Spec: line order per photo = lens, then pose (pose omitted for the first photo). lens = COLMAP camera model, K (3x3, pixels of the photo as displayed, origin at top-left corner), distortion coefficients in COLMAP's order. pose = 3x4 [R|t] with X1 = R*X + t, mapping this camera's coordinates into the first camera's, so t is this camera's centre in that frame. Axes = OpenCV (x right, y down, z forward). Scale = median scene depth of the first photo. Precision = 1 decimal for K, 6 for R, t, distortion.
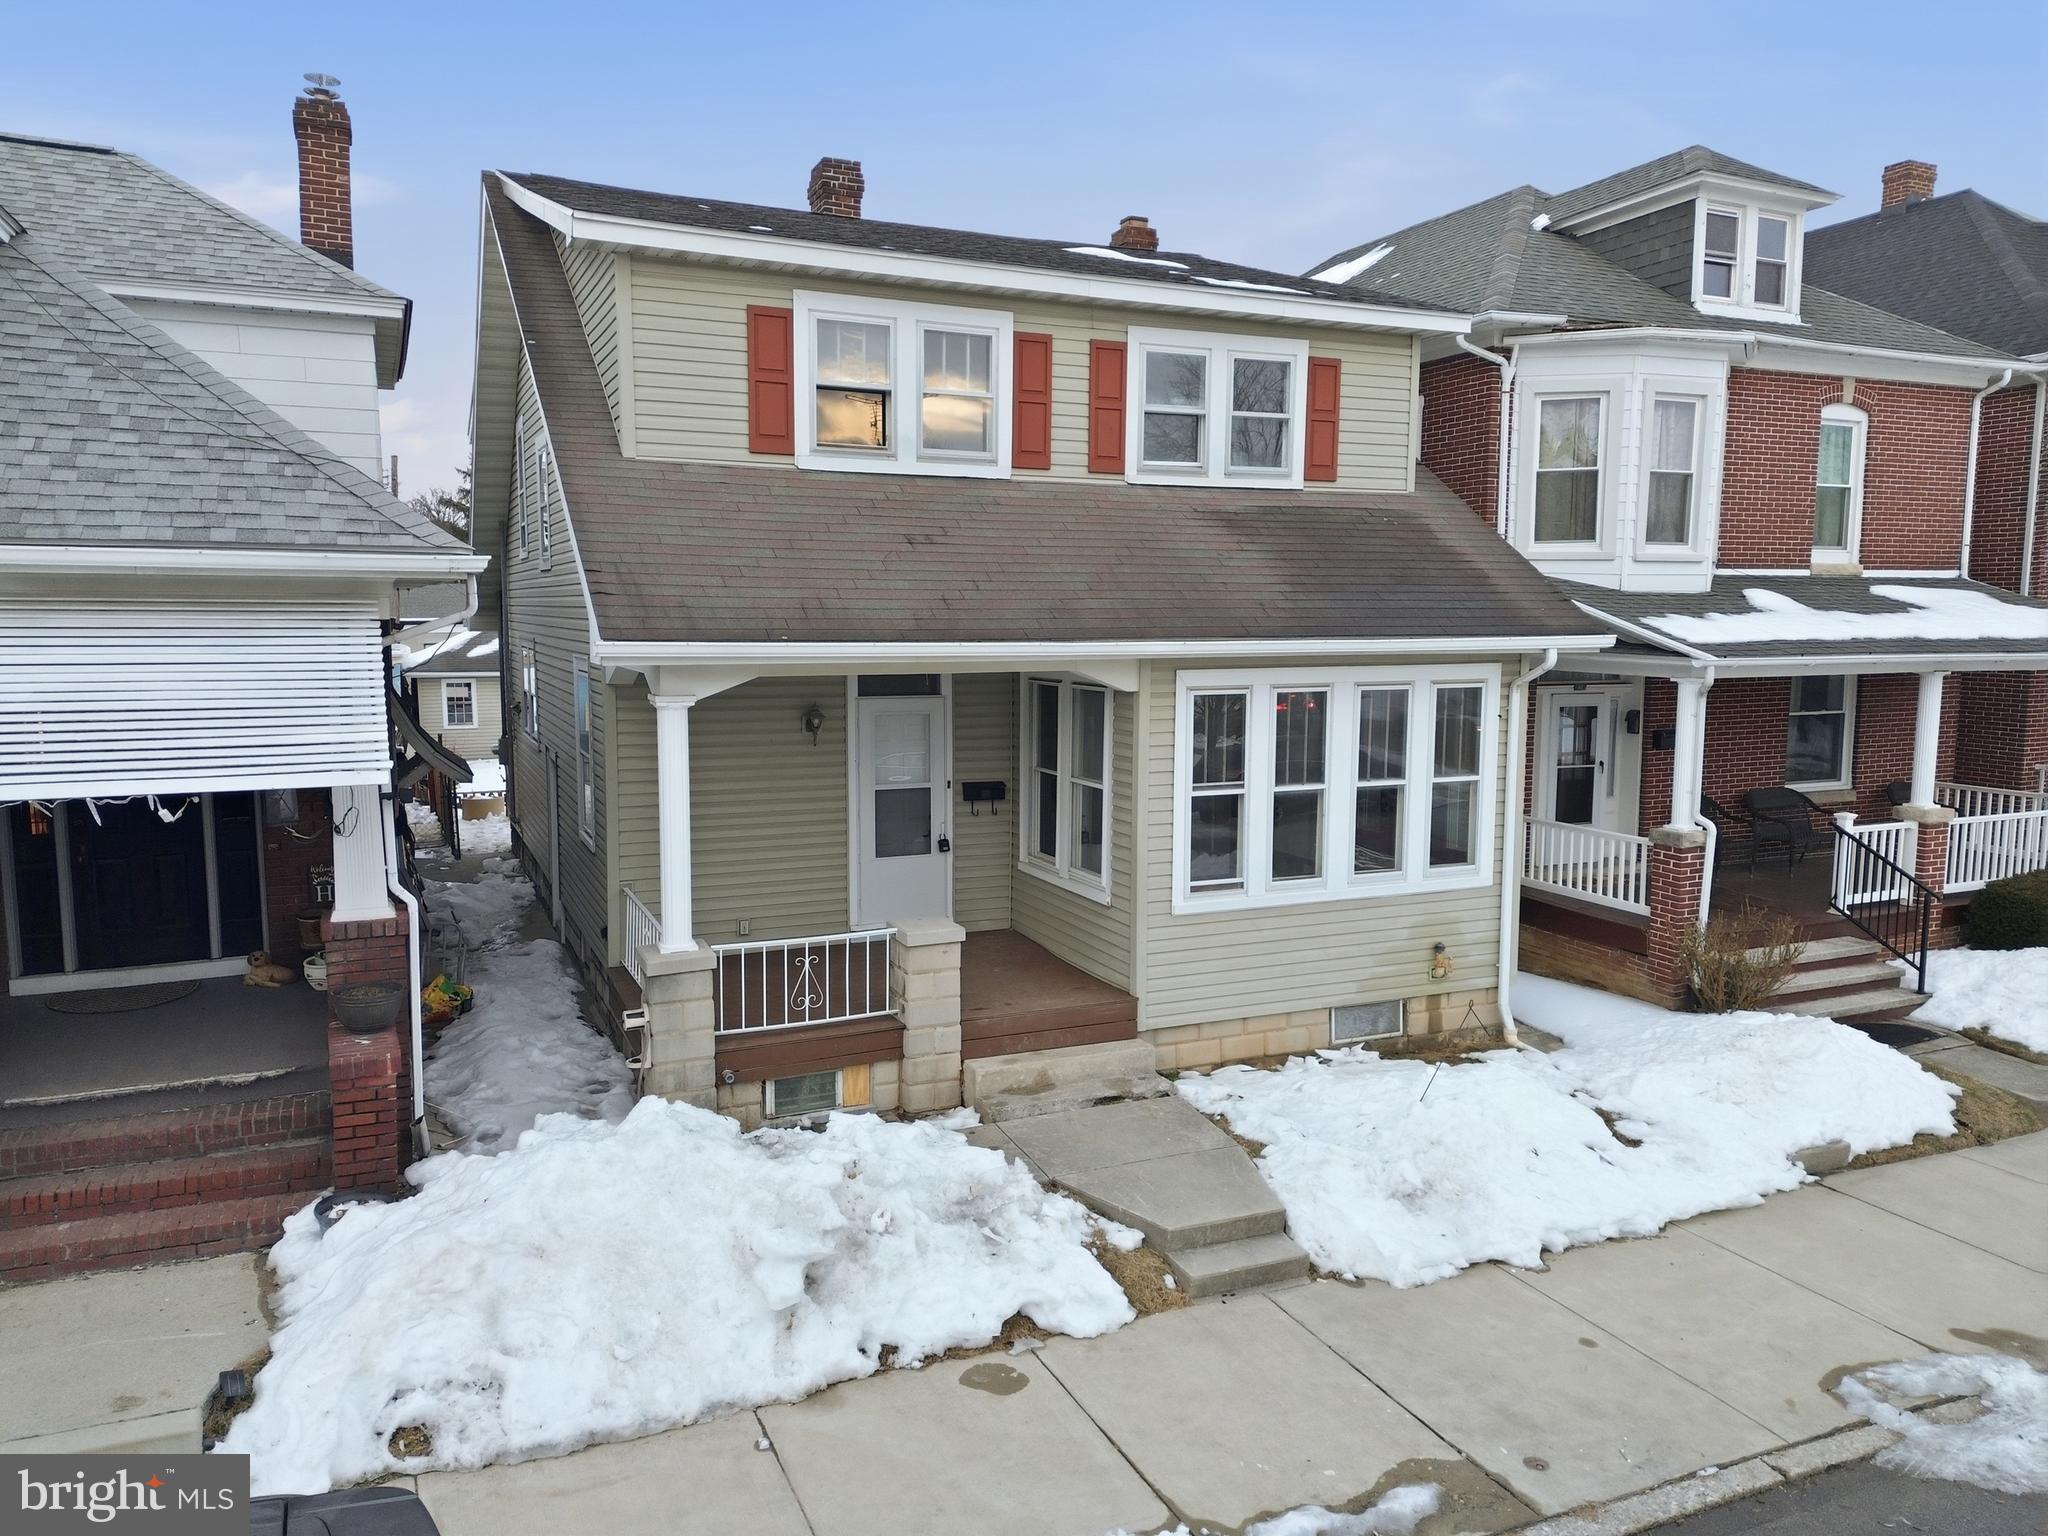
lens RADIAL K [[1439.1, 0, 1024.0], [0, 1439.1, 768.0], [0, 0, 1]] dist [0.078569, -0.068433]
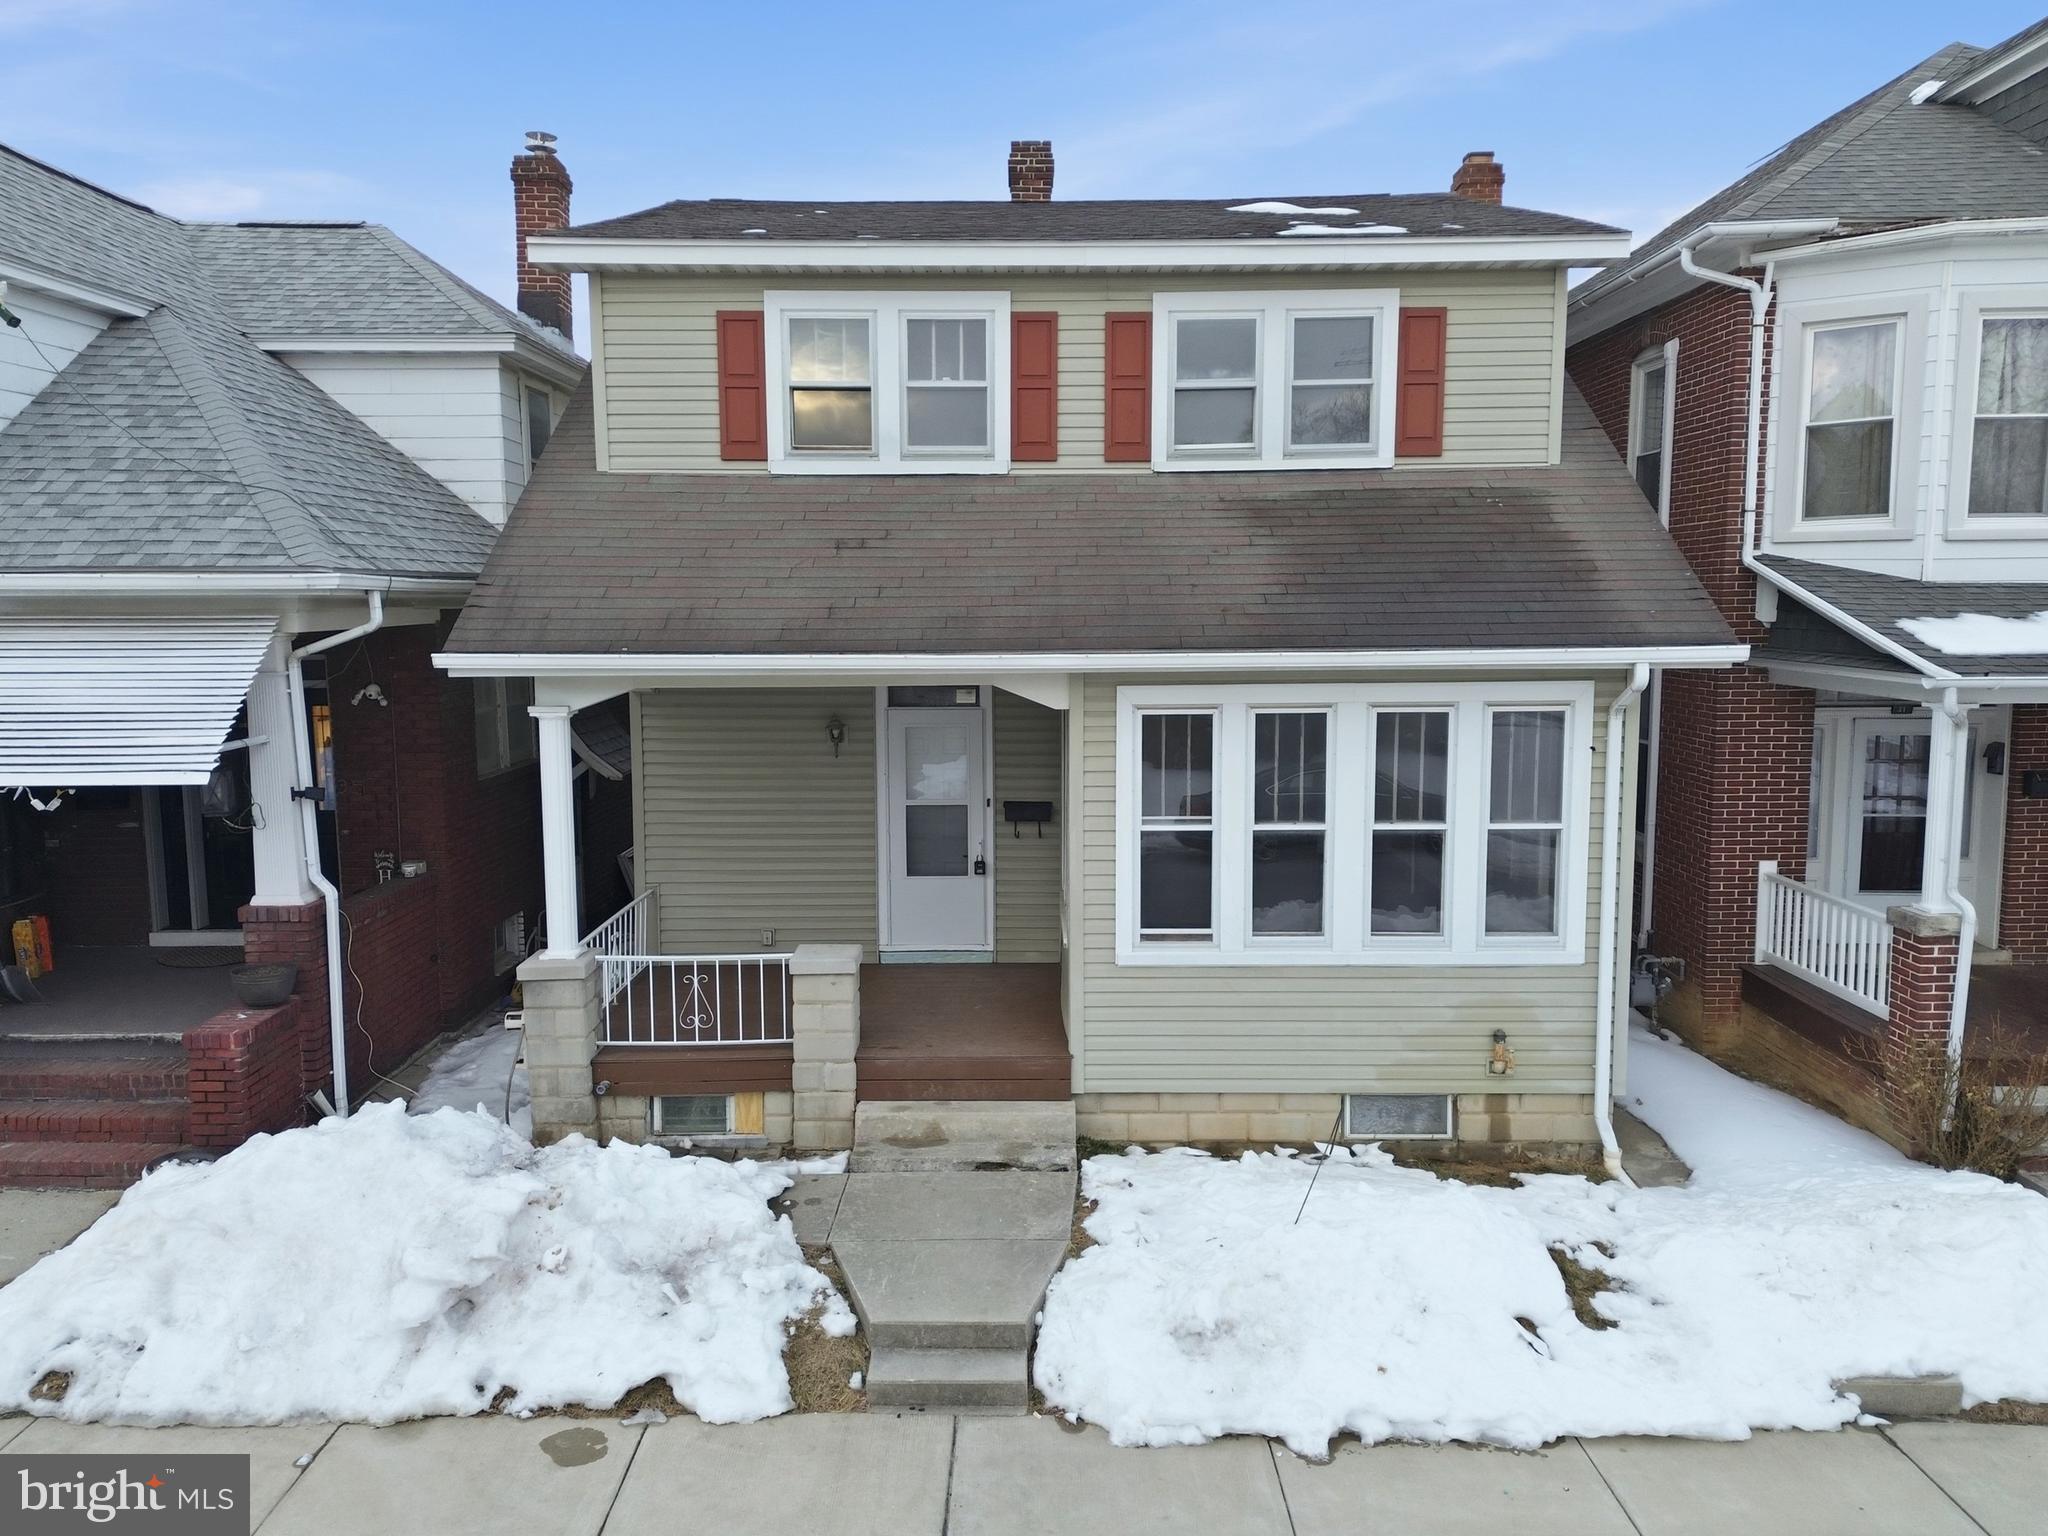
lens RADIAL K [[1480.8, 0, 1024.0], [0, 1480.8, 768.0], [0, 0, 1]] dist [0.073208, -0.056770]
pose [[0.911862, 0.035824, -0.408930, 0.417545], [-0.035475, 0.999335, 0.008442, -0.023321], [0.408961, 0.006809, 0.912527, 0.155481]]
